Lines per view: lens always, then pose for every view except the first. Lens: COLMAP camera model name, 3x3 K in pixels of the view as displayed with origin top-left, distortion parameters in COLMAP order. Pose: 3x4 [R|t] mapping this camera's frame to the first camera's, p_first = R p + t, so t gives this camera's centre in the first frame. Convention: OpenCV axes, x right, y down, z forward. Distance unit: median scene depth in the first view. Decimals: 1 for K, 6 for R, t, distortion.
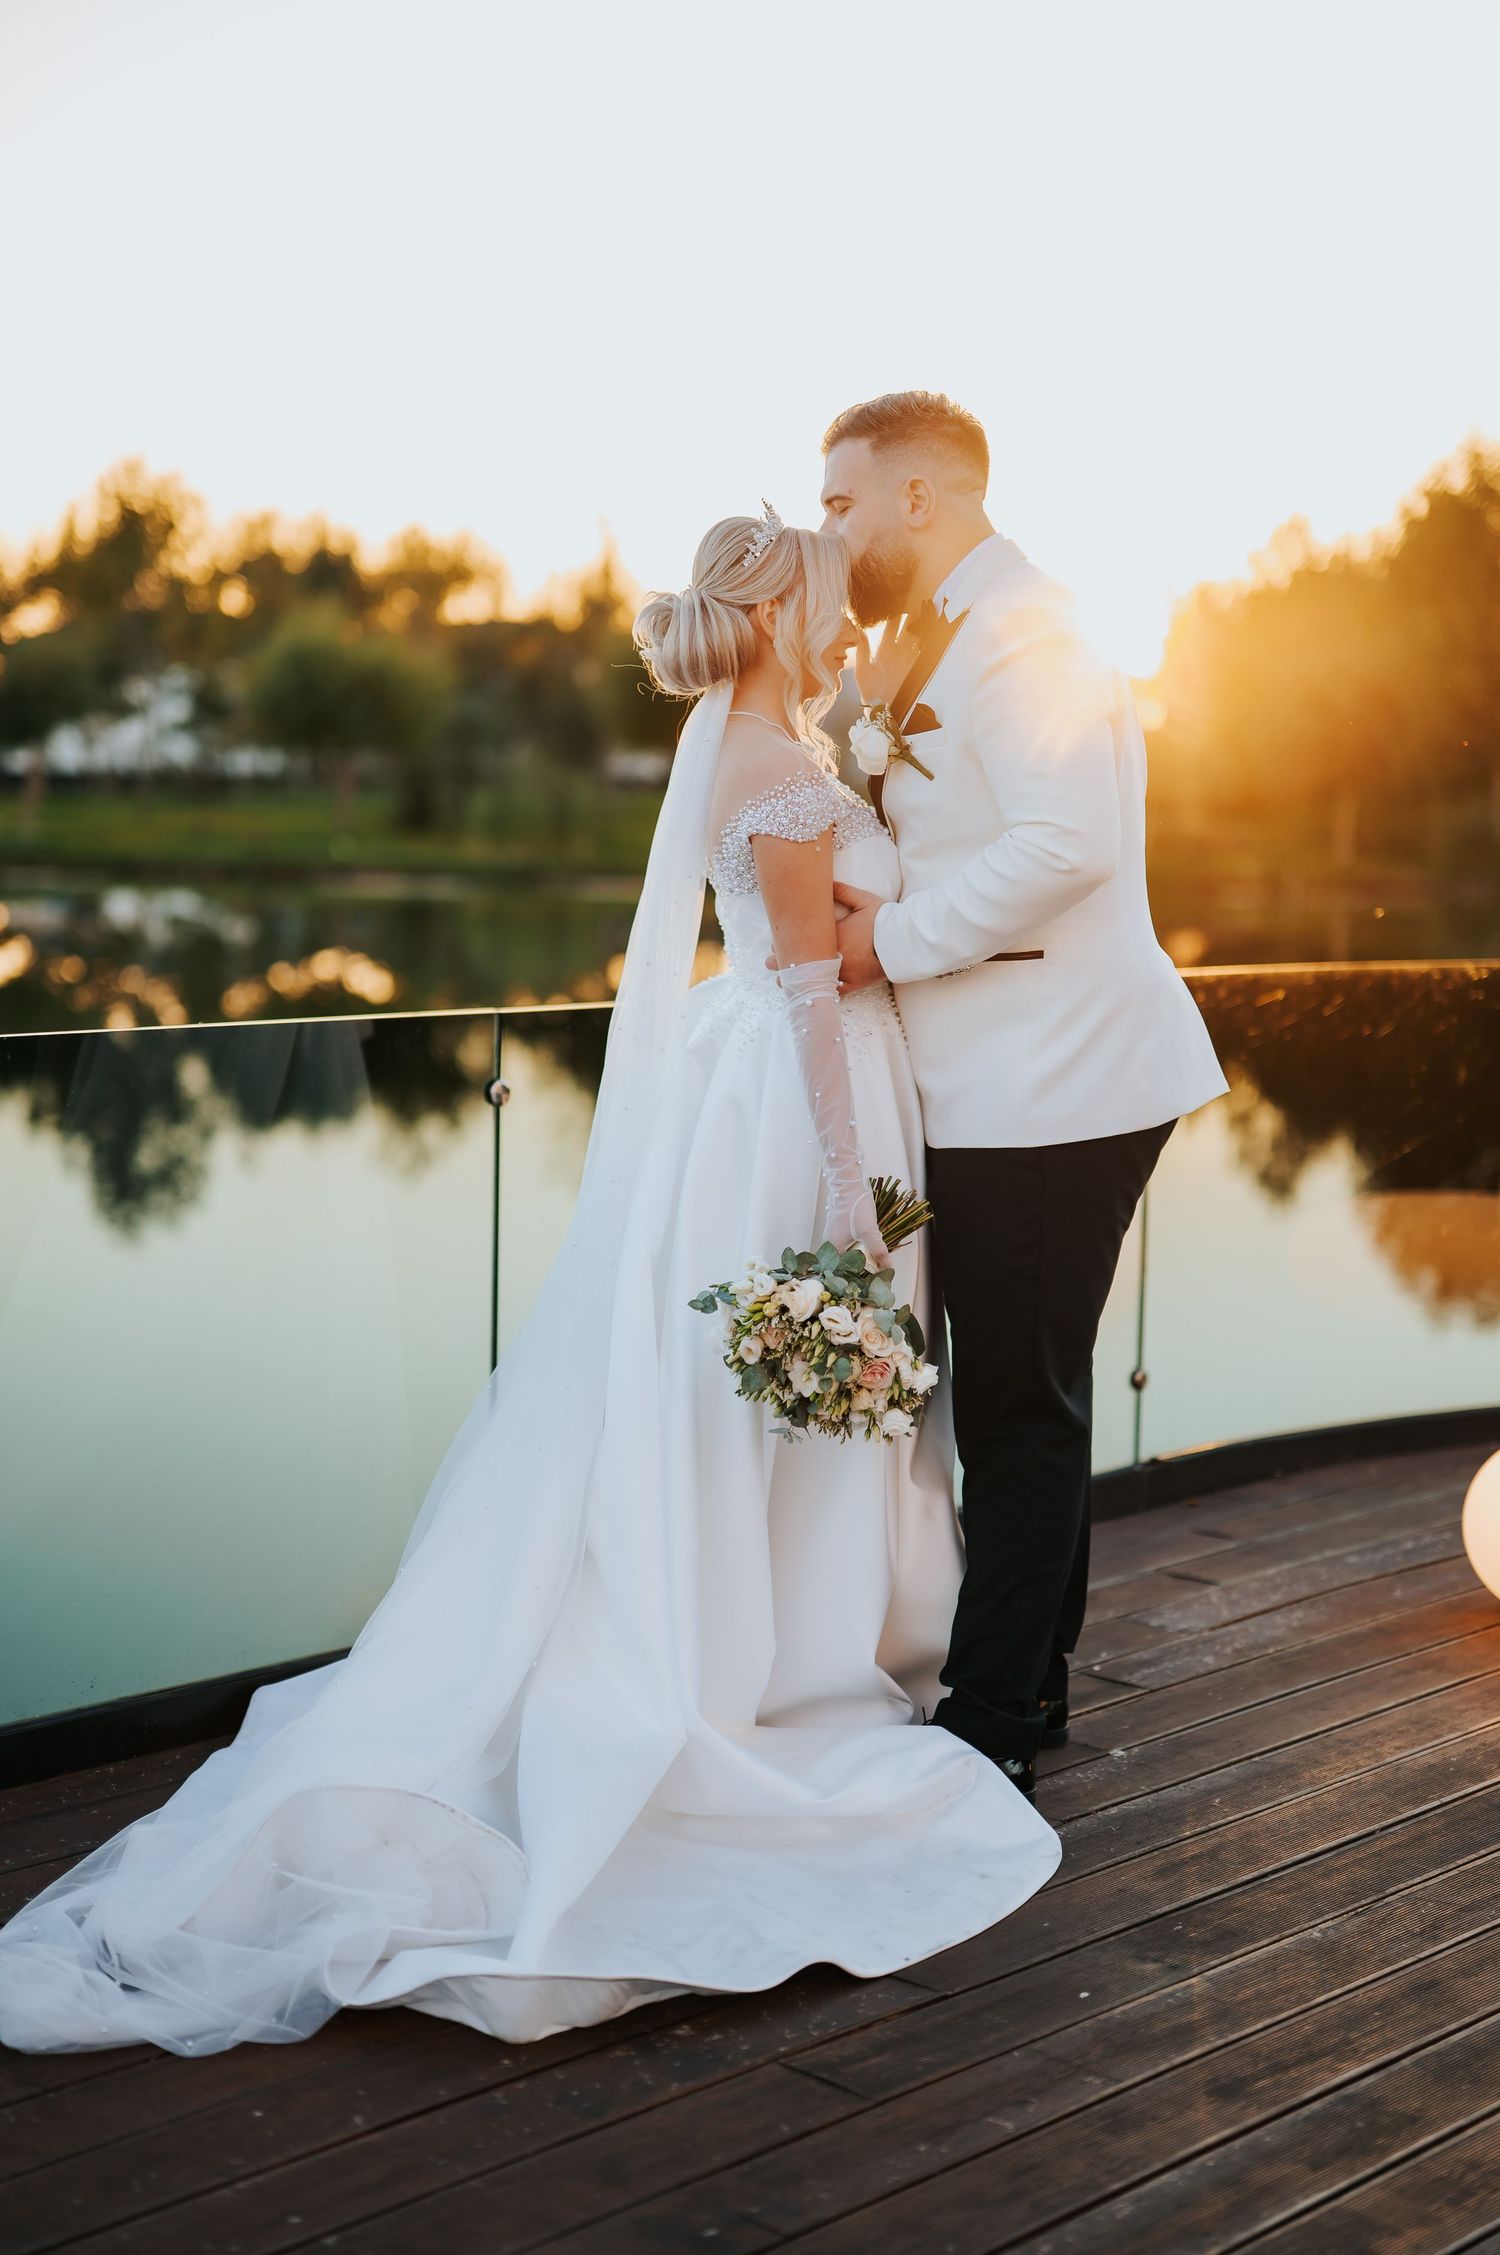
lens RADIAL K [[3373.7, 0, 750.0], [0, 3373.7, 1127.5], [0, 0, 1]] dist [0.201884, -0.039978]
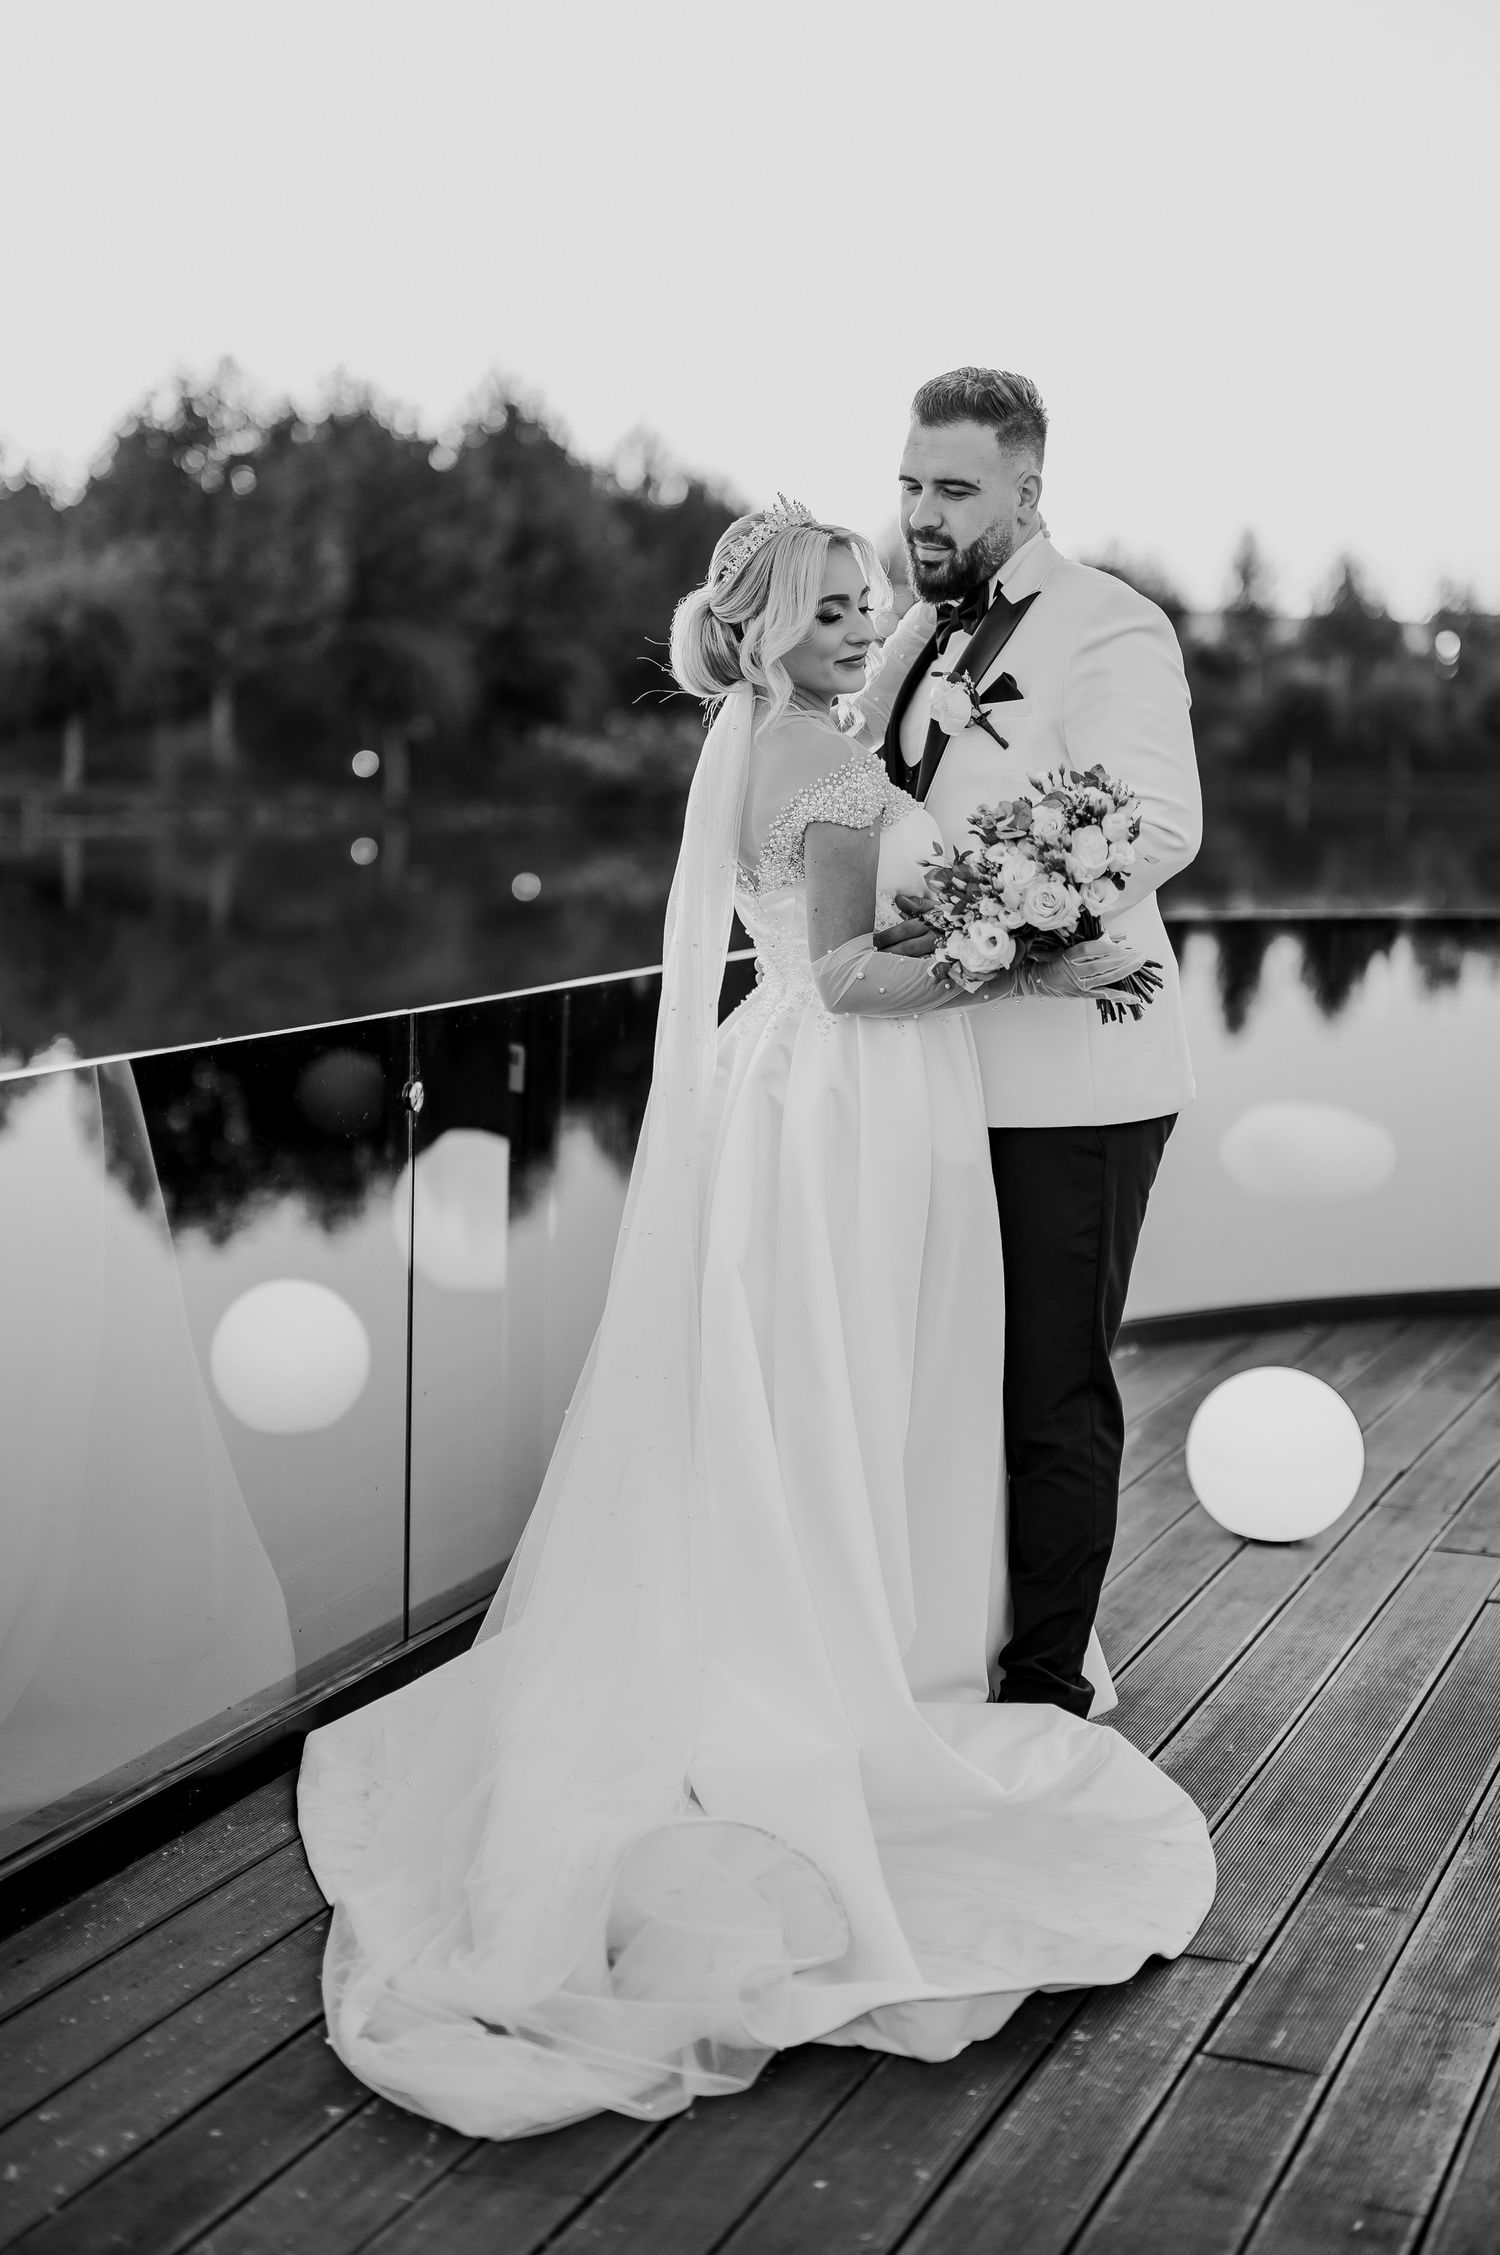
lens RADIAL K [[3406.6, 0, 750.0], [0, 3406.6, 1127.5], [0, 0, 1]] dist [-0.026203, 0.772250]
pose [[0.924337, -0.029367, 0.380445, -0.402739], [0.020517, 0.999417, 0.027297, -0.023773], [-0.381025, -0.017426, 0.924400, 0.100613]]
